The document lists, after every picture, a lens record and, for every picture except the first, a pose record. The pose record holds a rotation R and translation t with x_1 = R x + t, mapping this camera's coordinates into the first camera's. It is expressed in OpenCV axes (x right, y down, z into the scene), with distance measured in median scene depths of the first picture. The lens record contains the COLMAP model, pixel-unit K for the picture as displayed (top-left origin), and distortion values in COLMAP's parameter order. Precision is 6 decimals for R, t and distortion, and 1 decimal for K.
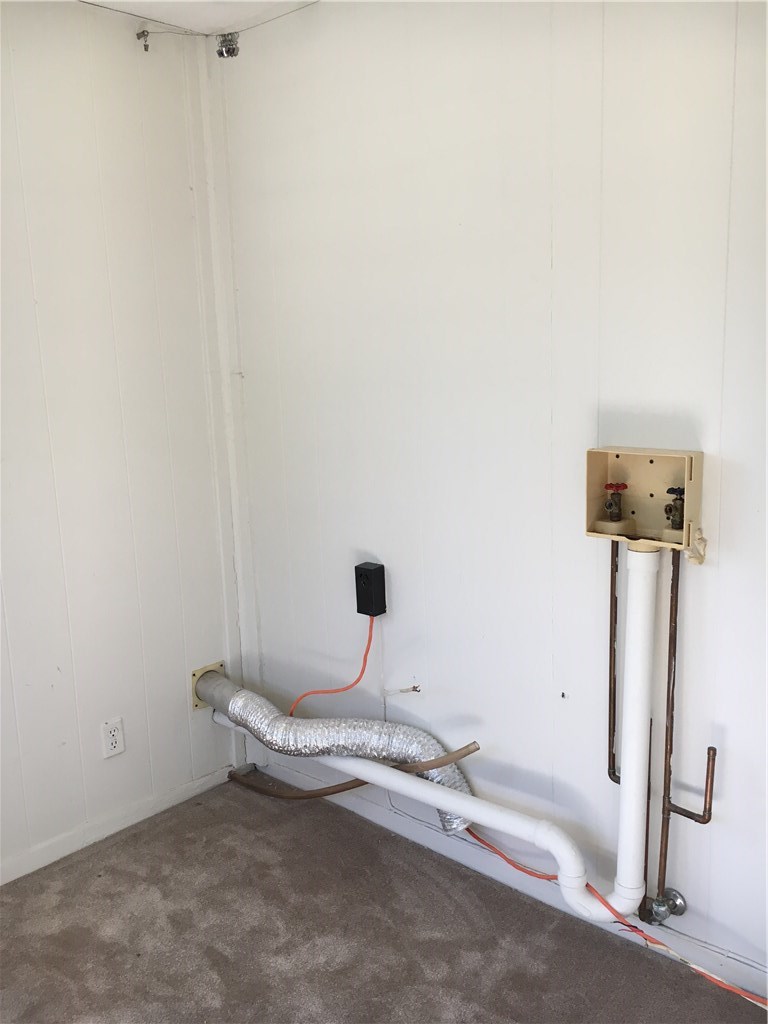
lens RADIAL K [[867.0, 0, 382.7], [0, 867.0, 510.6], [0, 0, 1]] dist [0.053302, -0.014996]
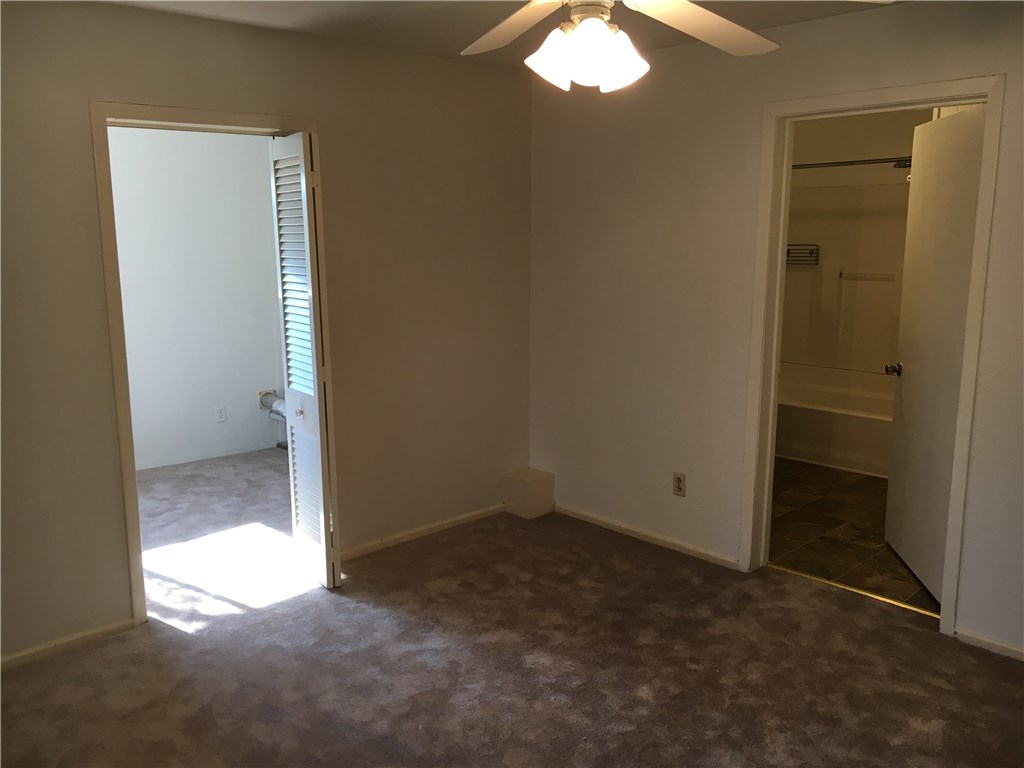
lens RADIAL K [[867.0, 0, 513.8], [0, 867.0, 384.9], [0, 0, 1]] dist [0.053302, -0.014996]
pose [[0.995889, 0.025264, -0.086988, 0.646497], [-0.030270, 0.997932, -0.056713, 0.290803], [0.085375, 0.059113, 0.994594, -1.195588]]
